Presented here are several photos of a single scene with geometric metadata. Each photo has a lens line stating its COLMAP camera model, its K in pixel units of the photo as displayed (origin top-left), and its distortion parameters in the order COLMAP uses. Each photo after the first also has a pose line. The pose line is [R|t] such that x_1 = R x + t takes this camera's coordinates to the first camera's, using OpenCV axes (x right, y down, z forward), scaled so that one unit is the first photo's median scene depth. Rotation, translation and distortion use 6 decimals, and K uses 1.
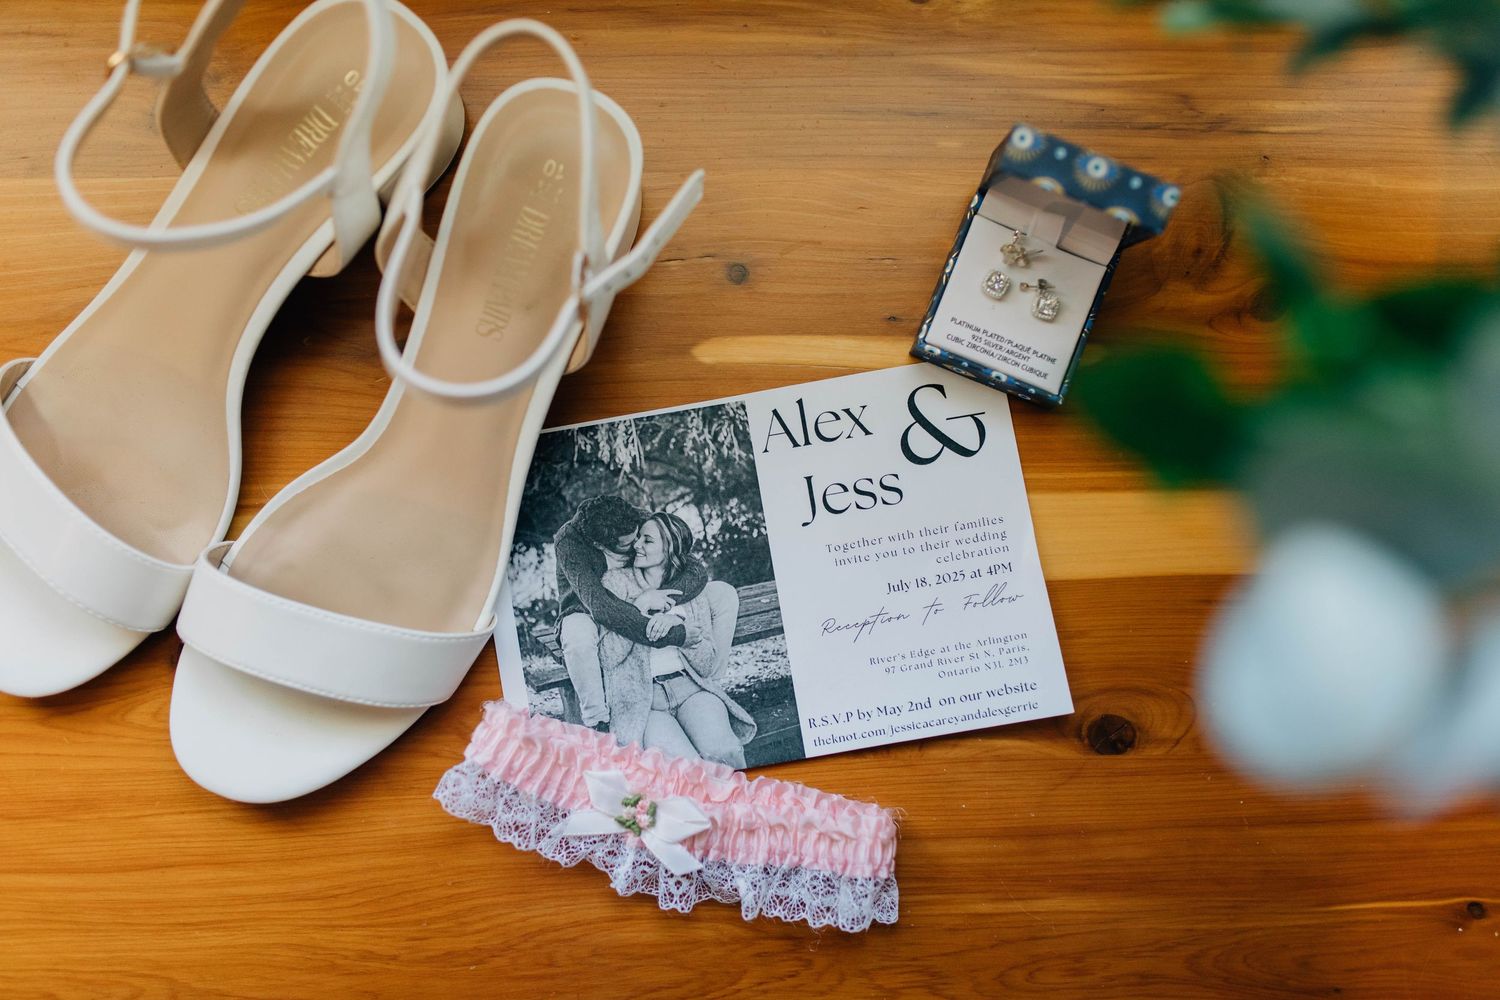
lens RADIAL K [[1557.1, 0, 750.0], [0, 1557.1, 500.0], [0, 0, 1]] dist [0.000404, -0.002469]
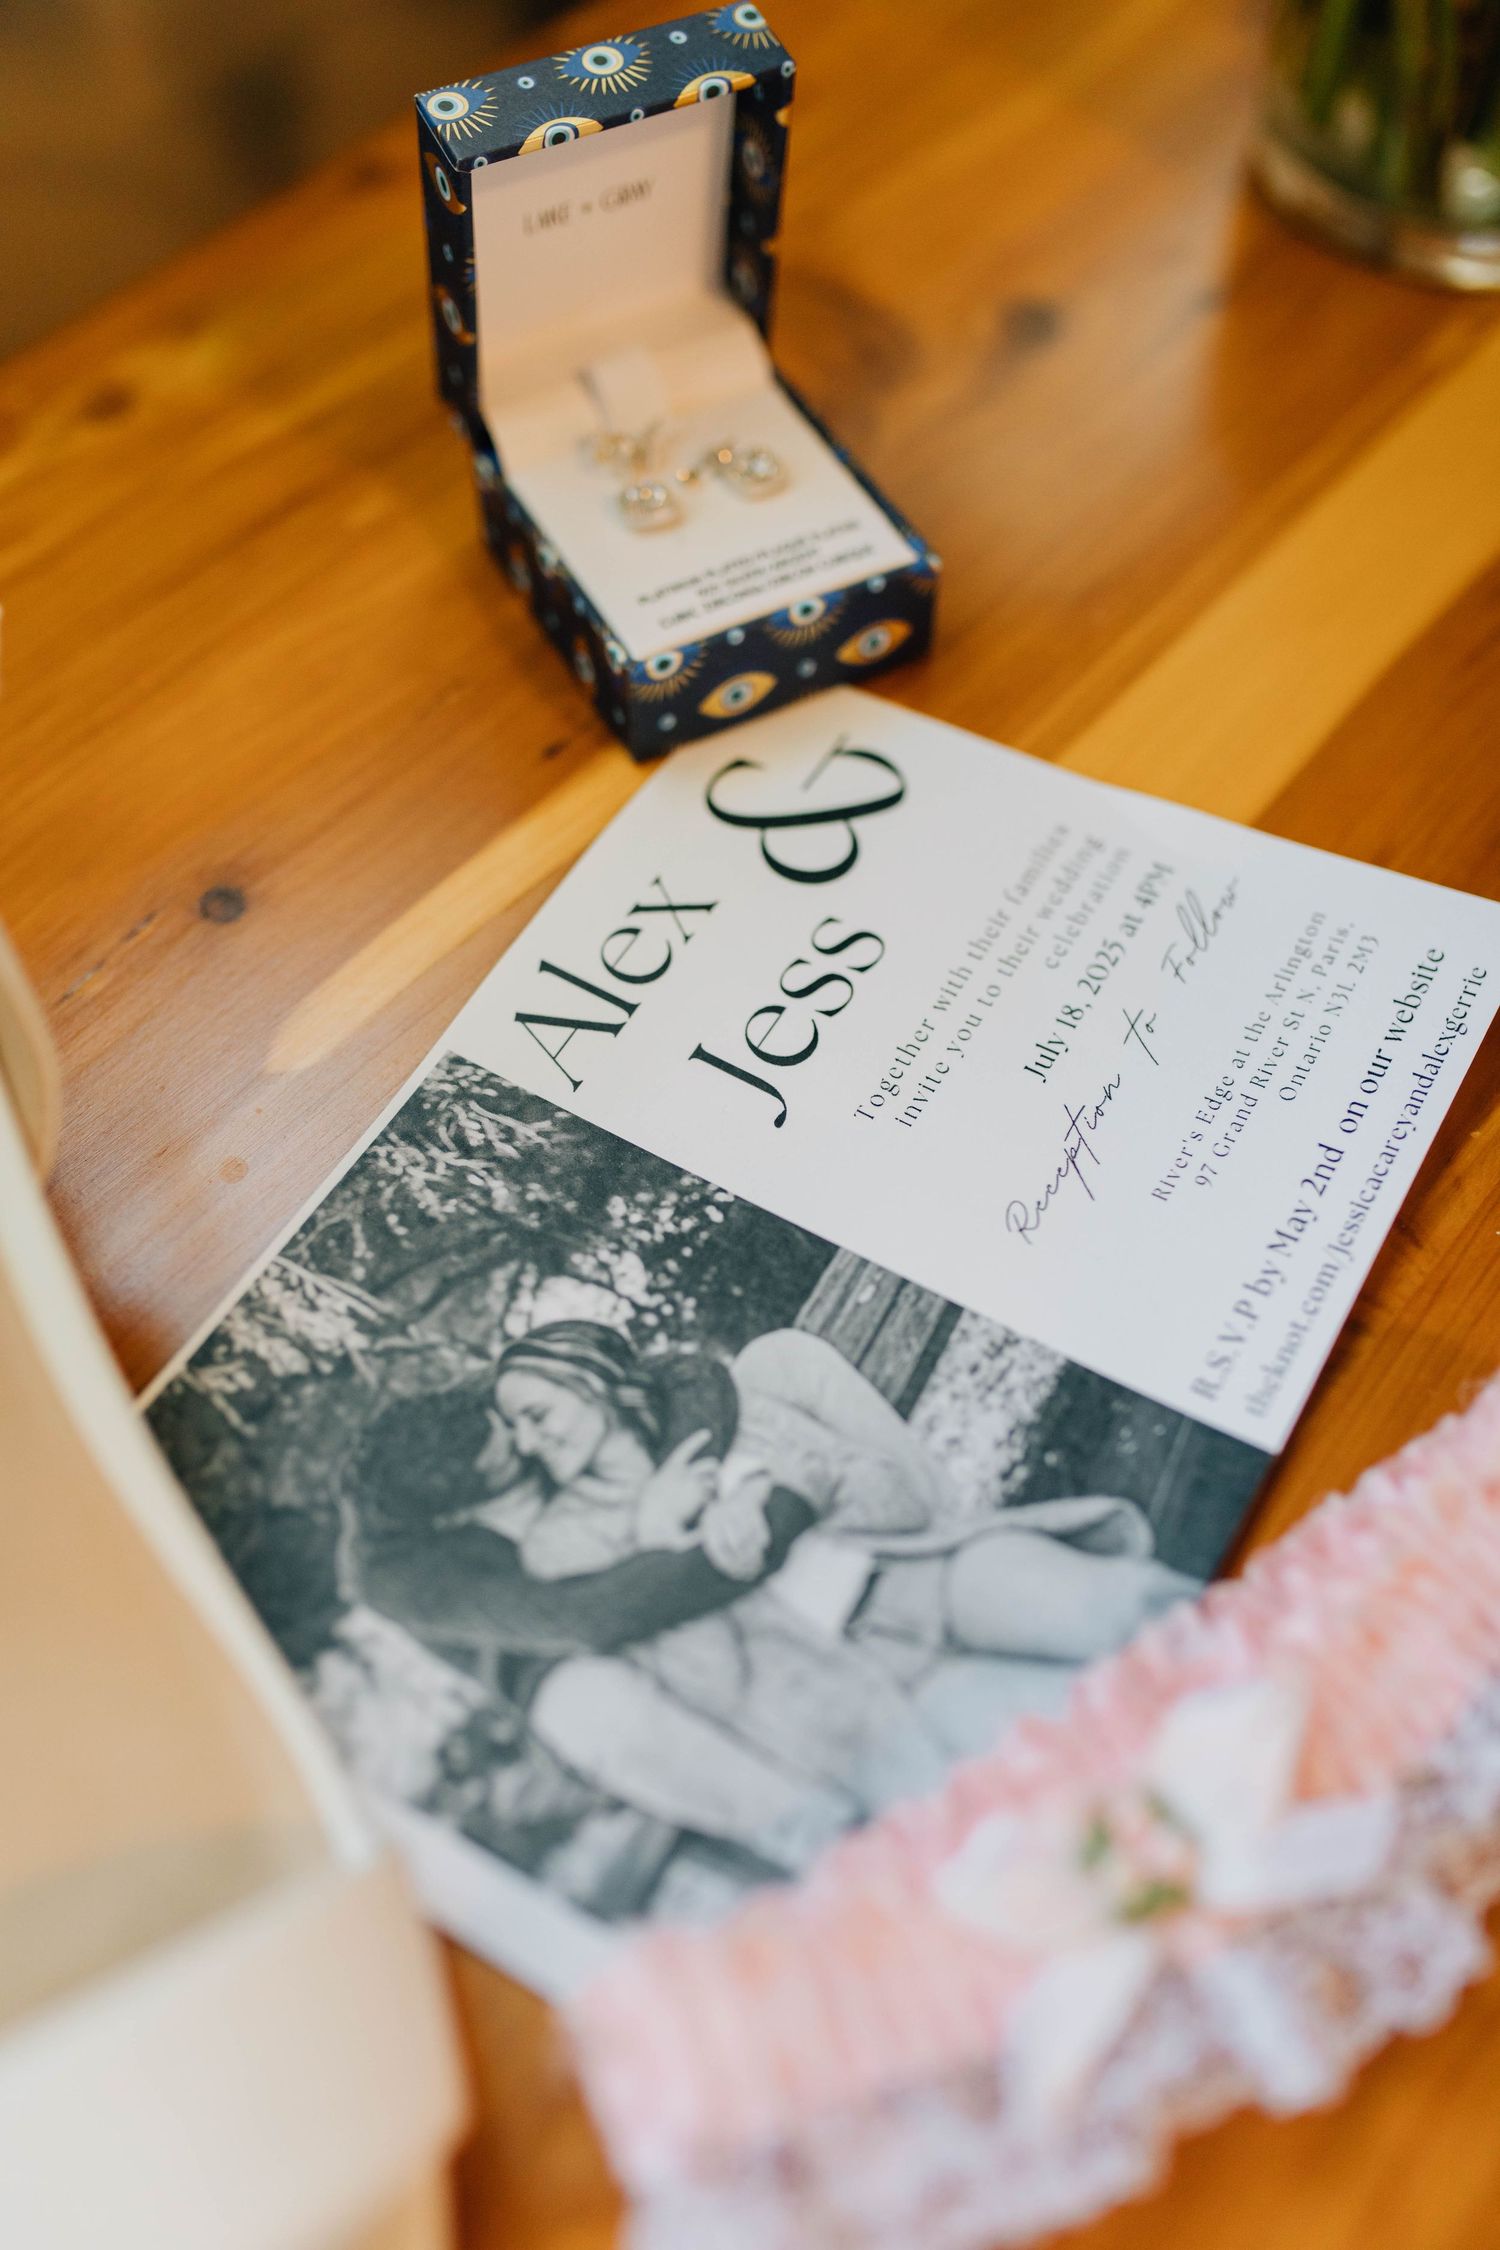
lens RADIAL K [[2335.6, 0, 750.0], [0, 2335.6, 1125.0], [0, 0, 1]] dist [0.000404, -0.002469]
pose [[0.647463, -0.623475, 0.438259, -0.231637], [0.761490, 0.552218, -0.339394, 0.212971], [-0.030411, 0.553476, 0.832310, 0.506186]]
